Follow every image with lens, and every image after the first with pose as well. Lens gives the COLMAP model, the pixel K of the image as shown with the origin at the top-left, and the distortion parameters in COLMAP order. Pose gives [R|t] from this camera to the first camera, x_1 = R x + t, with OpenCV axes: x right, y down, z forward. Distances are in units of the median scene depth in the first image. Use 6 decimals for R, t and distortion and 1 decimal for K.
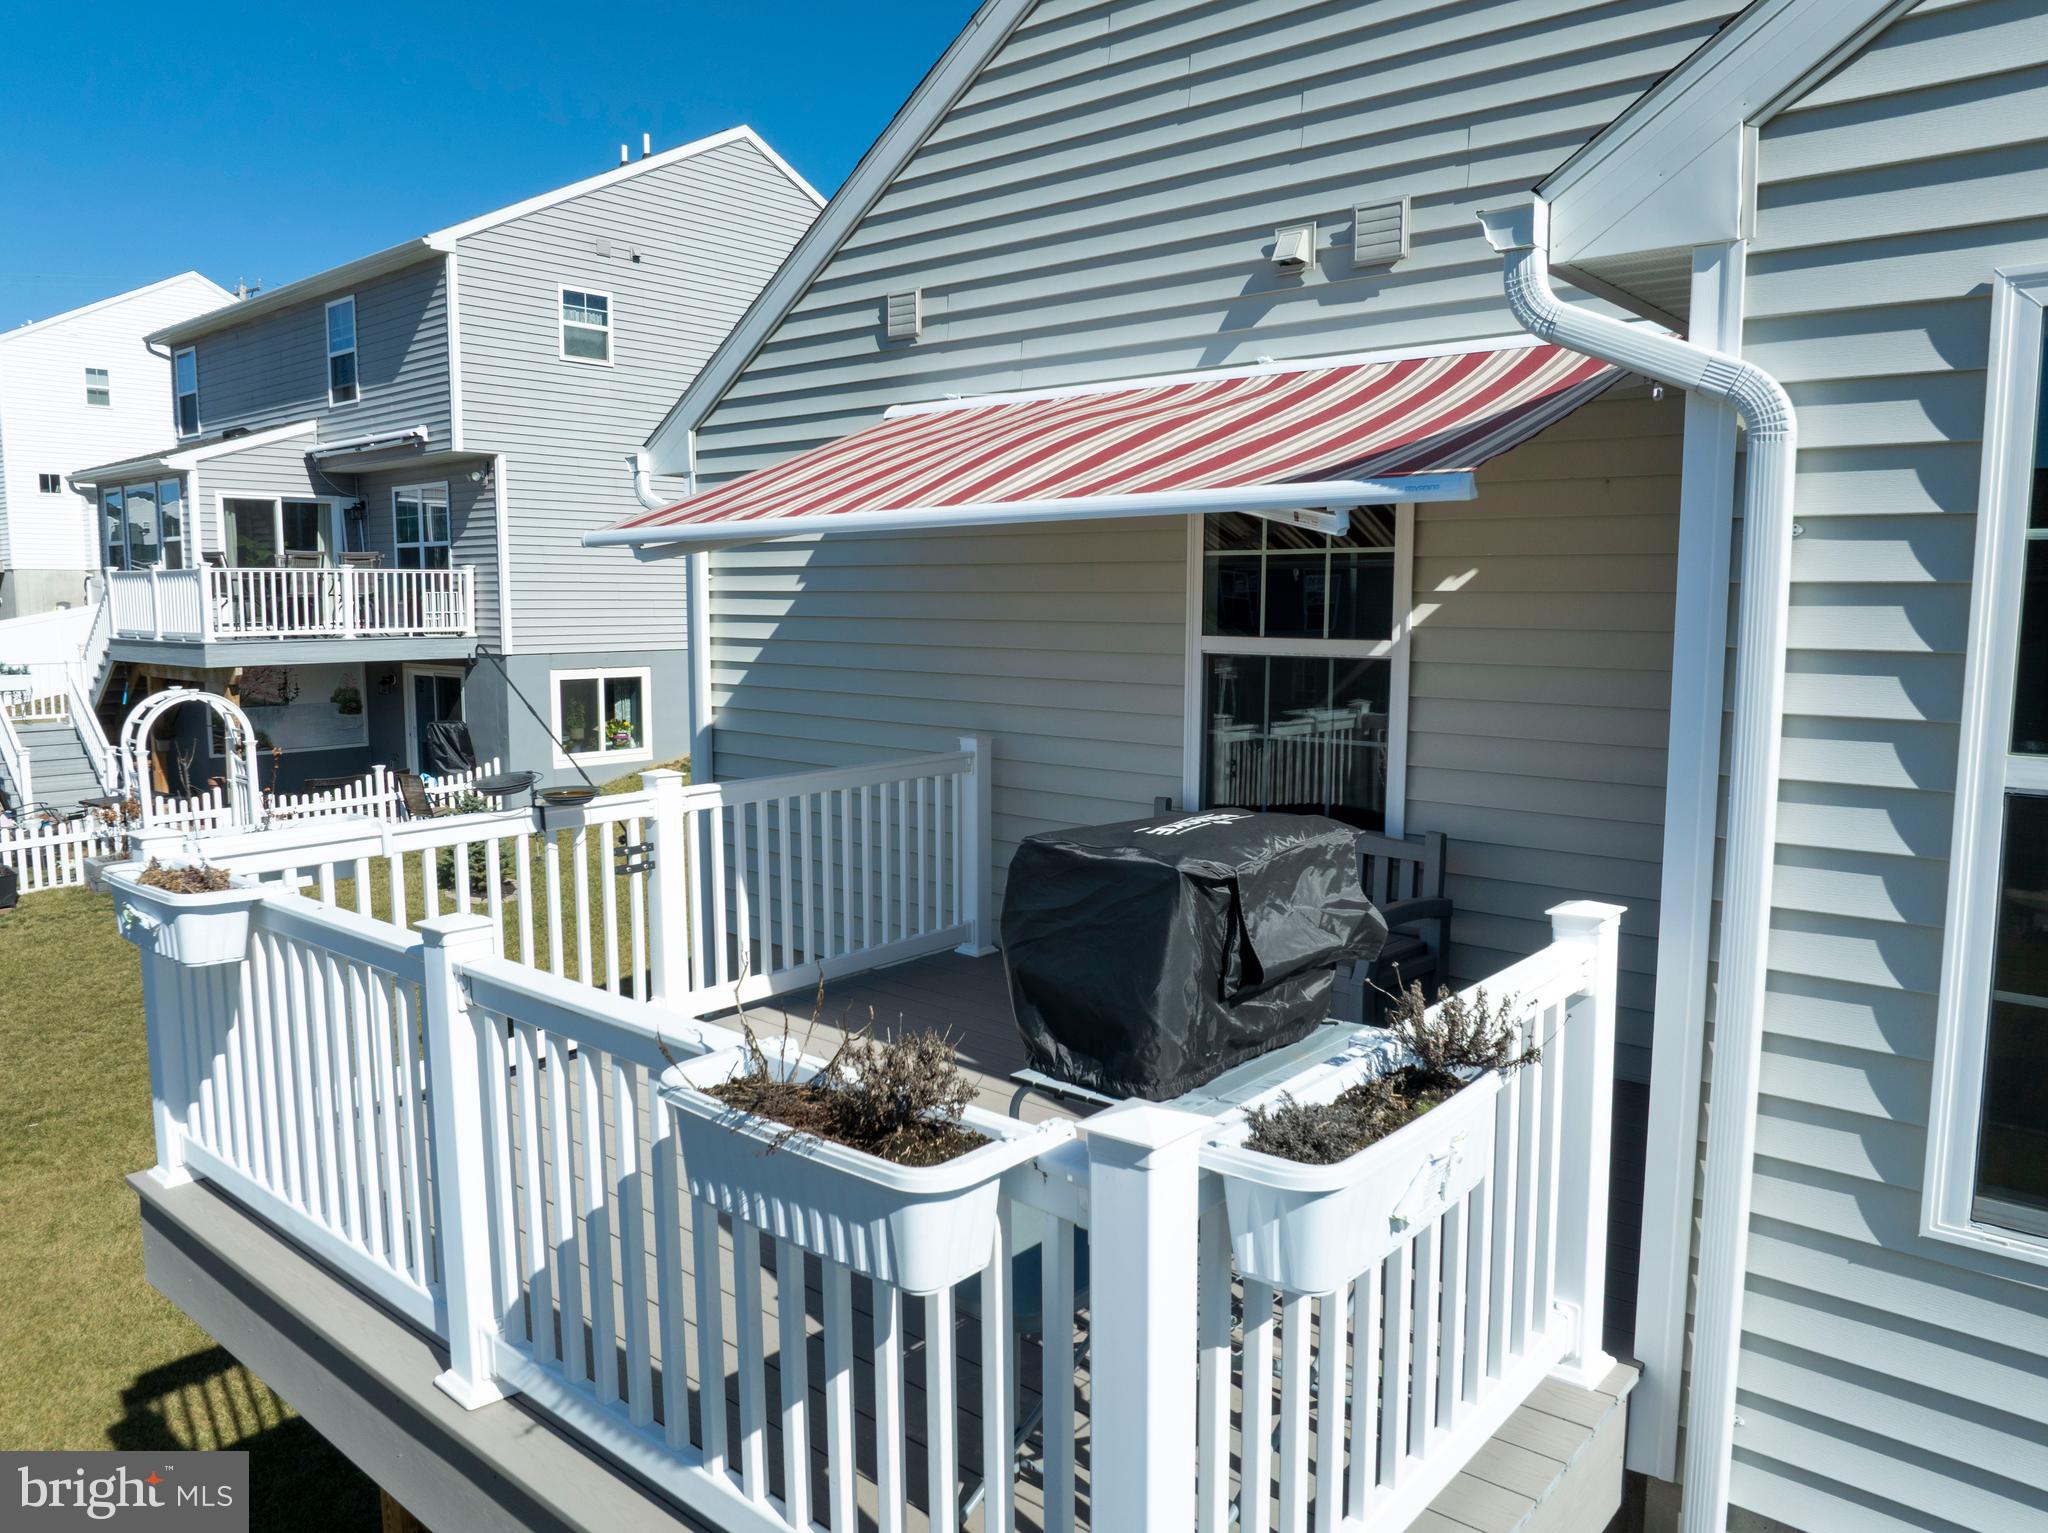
lens RADIAL K [[1434.7, 0, 1024.0], [0, 1434.7, 766.5], [0, 0, 1]] dist [-0.035437, -0.003898]
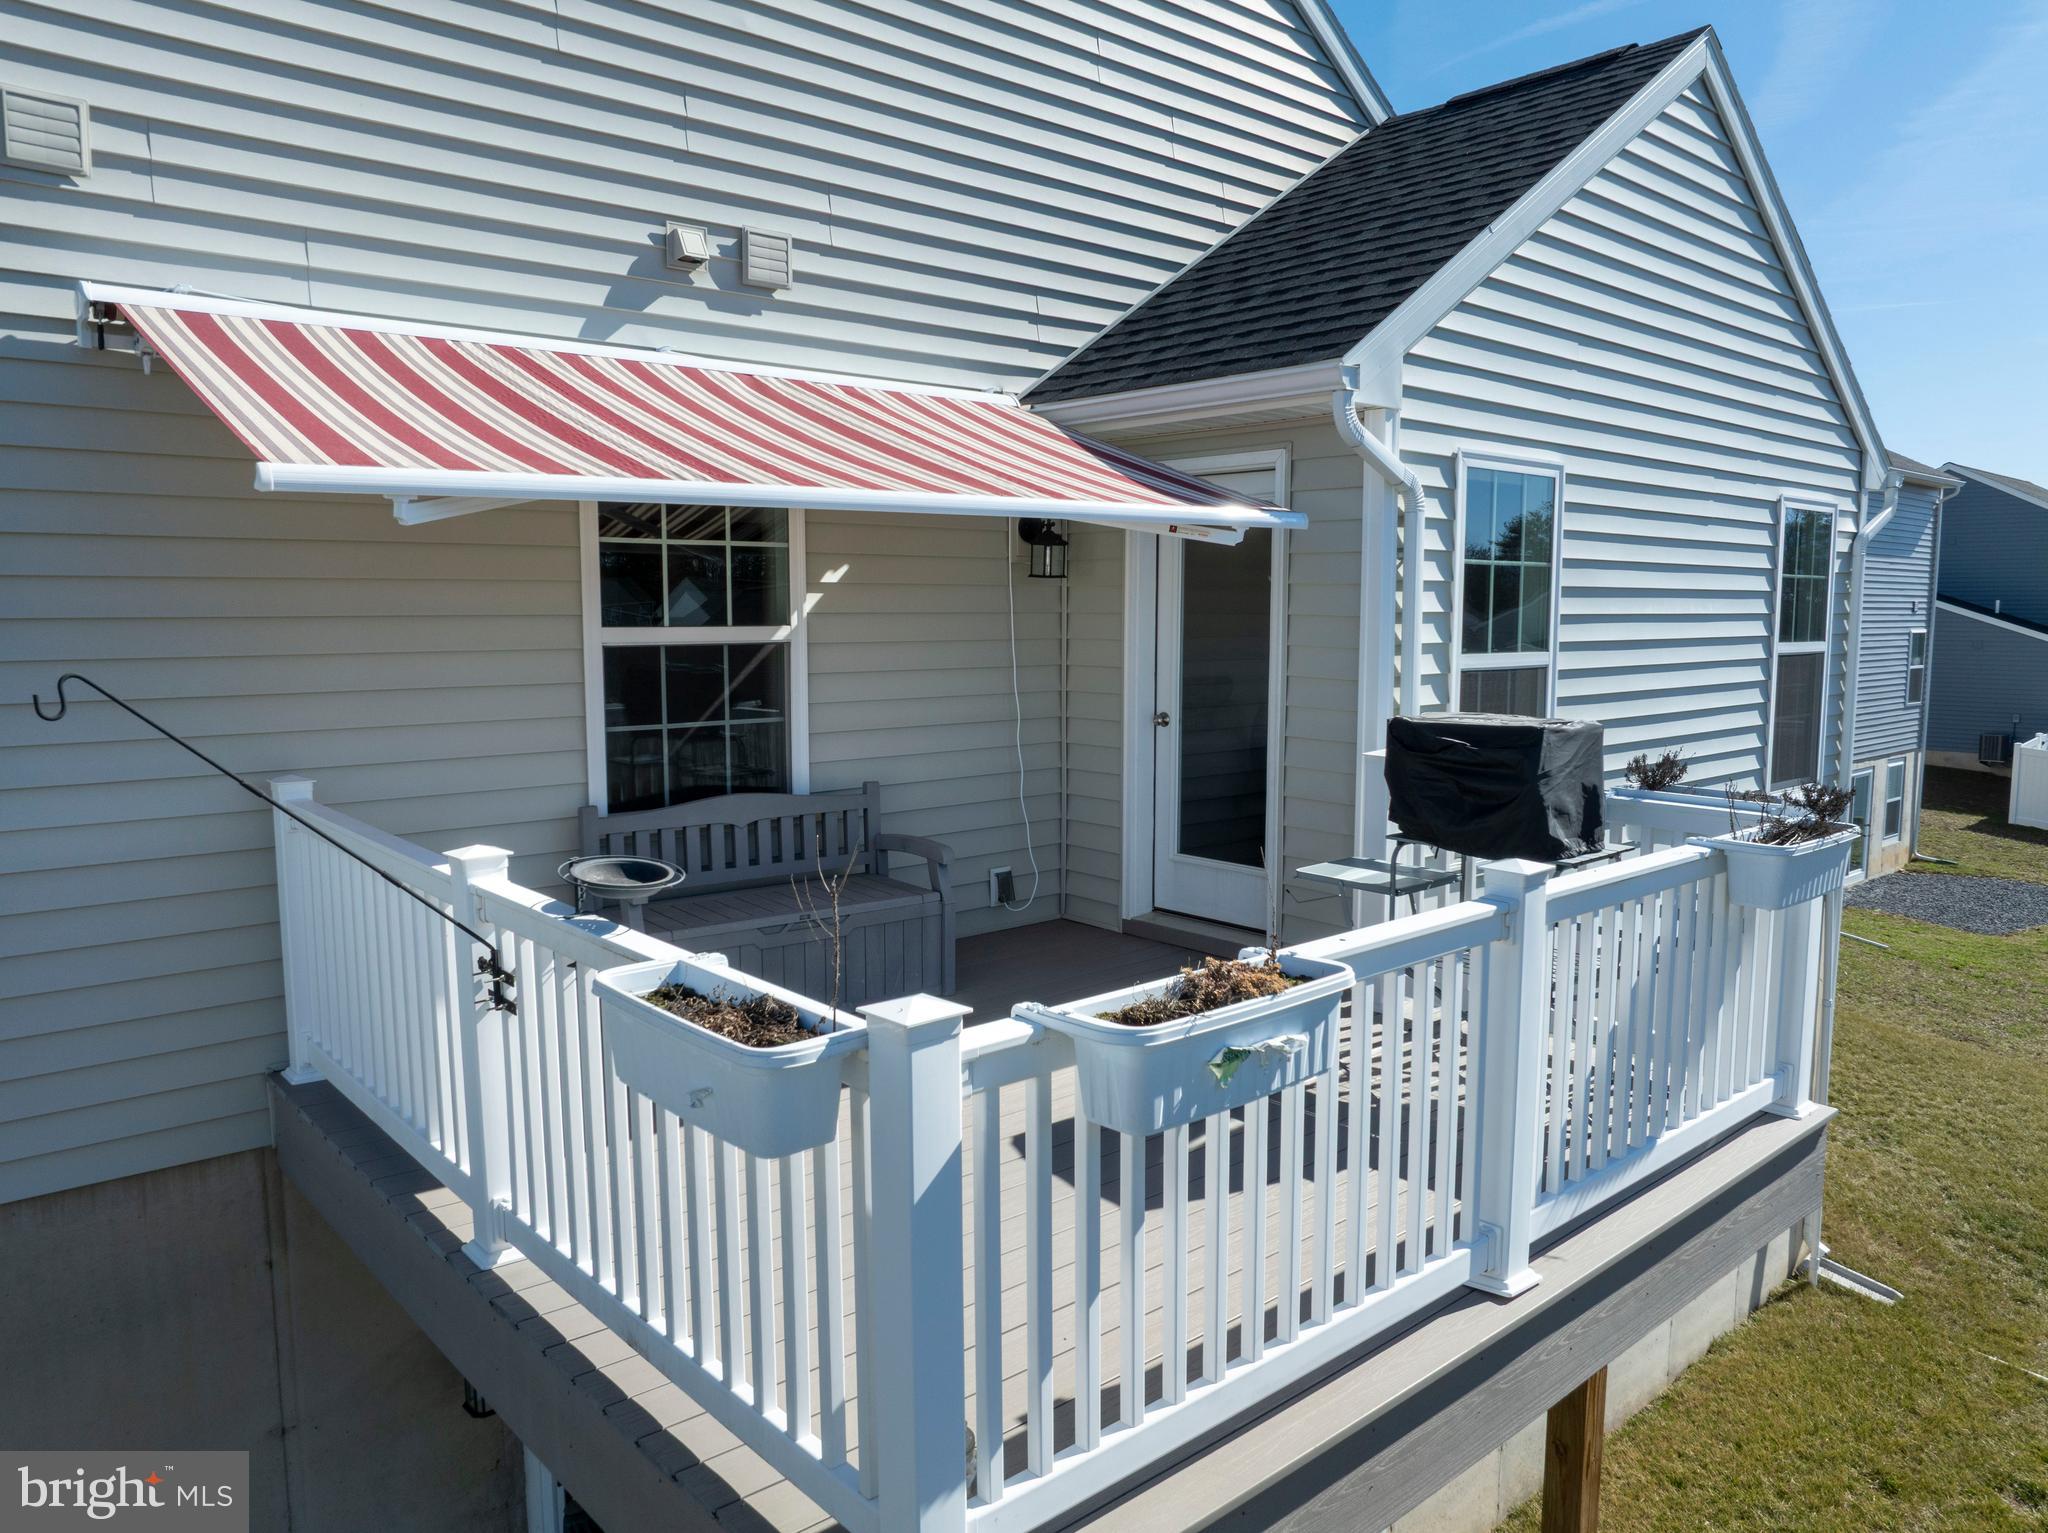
lens RADIAL K [[1418.3, 0, 1024.0], [0, 1418.3, 766.5], [0, 0, 1]] dist [-0.037667, 0.000123]
pose [[0.138380, -0.117205, 0.983420, -0.252638], [0.114321, 0.988226, 0.101691, -0.021451], [-0.983759, 0.098353, 0.150149, 0.200528]]
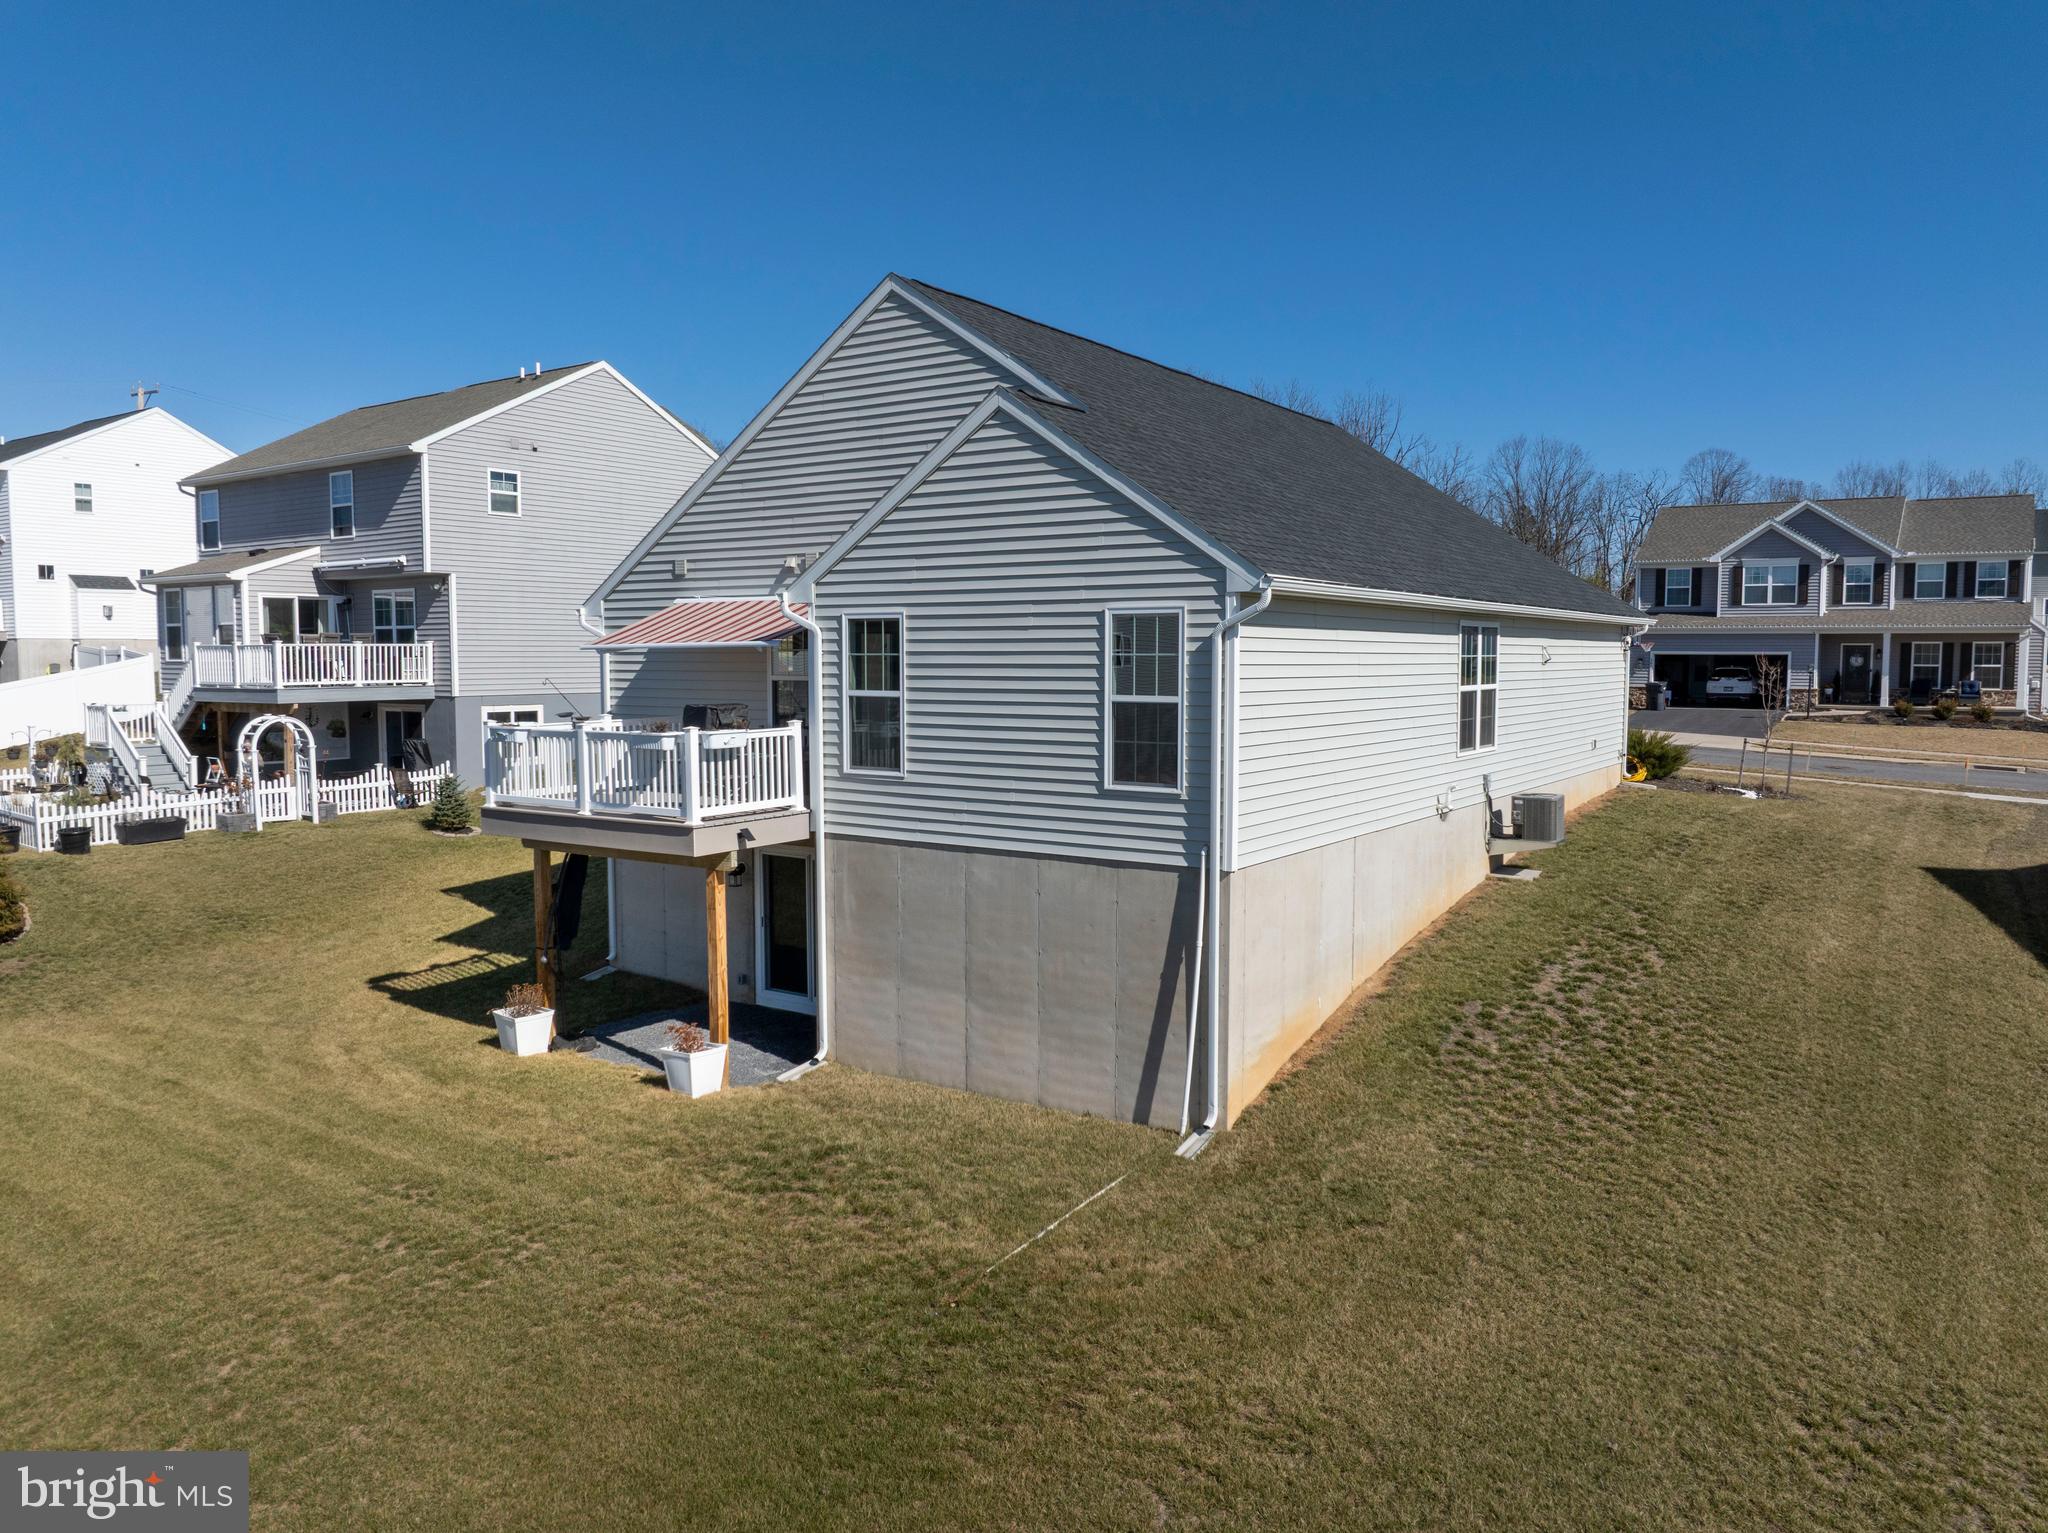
lens RADIAL K [[1434.7, 0, 1024.0], [0, 1434.7, 766.5], [0, 0, 1]] dist [-0.035437, -0.003898]
pose [[0.993802, -0.010796, 0.110642, 0.111483], [0.015226, 0.999112, -0.039279, 0.085030], [-0.110119, 0.040720, 0.993084, -0.769392]]
